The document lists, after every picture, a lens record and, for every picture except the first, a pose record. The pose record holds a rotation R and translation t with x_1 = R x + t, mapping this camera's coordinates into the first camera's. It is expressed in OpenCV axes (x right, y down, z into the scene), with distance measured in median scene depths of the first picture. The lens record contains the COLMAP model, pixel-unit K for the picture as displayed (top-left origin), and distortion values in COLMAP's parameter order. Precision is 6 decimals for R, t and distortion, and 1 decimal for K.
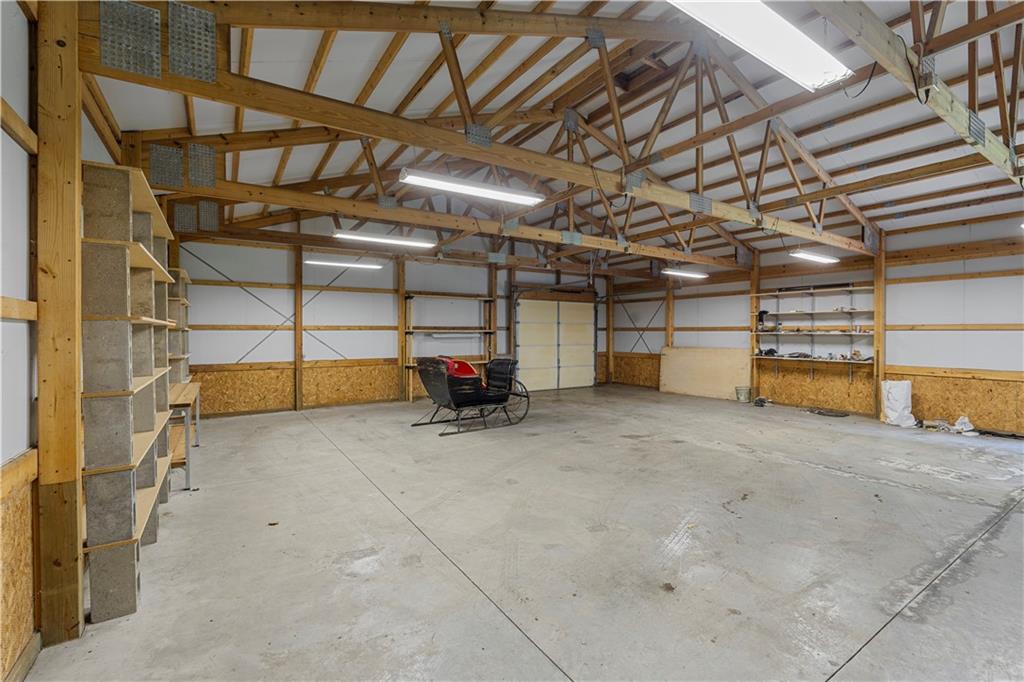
lens RADIAL K [[451.1, 0, 508.4], [0, 451.1, 339.8], [0, 0, 1]] dist [-0.003803, -0.000834]
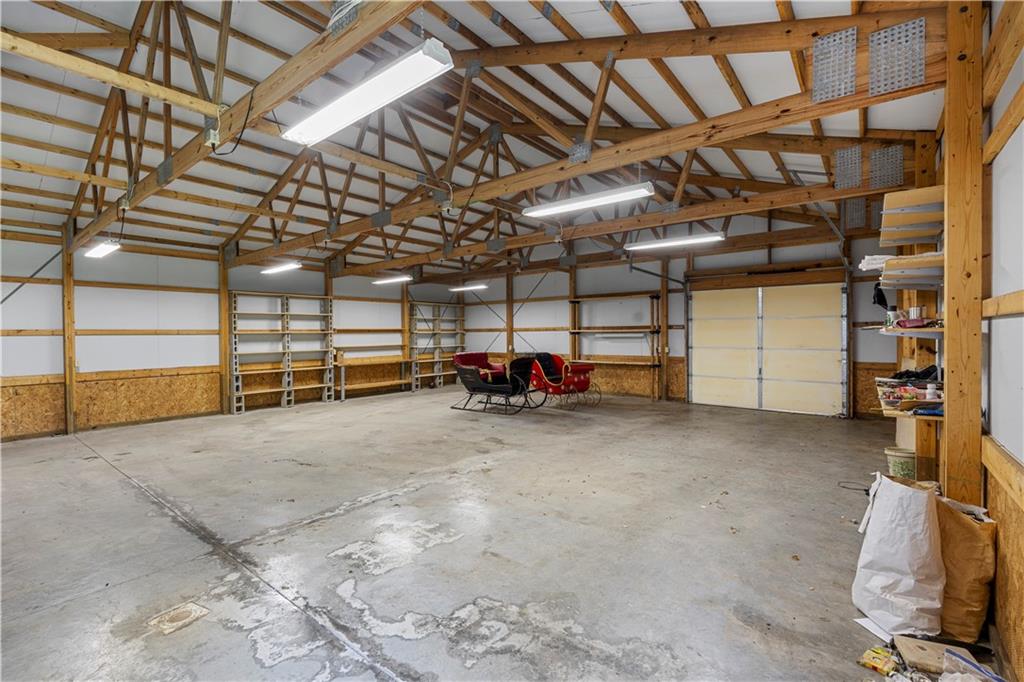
lens RADIAL K [[451.1, 0, 508.3], [0, 451.1, 338.1], [0, 0, 1]] dist [-0.003803, -0.000834]
pose [[0.317860, 0.007149, -0.948111, 0.894196], [-0.005993, 0.999967, 0.005531, -0.008340], [0.948119, 0.003924, 0.317893, 0.532344]]
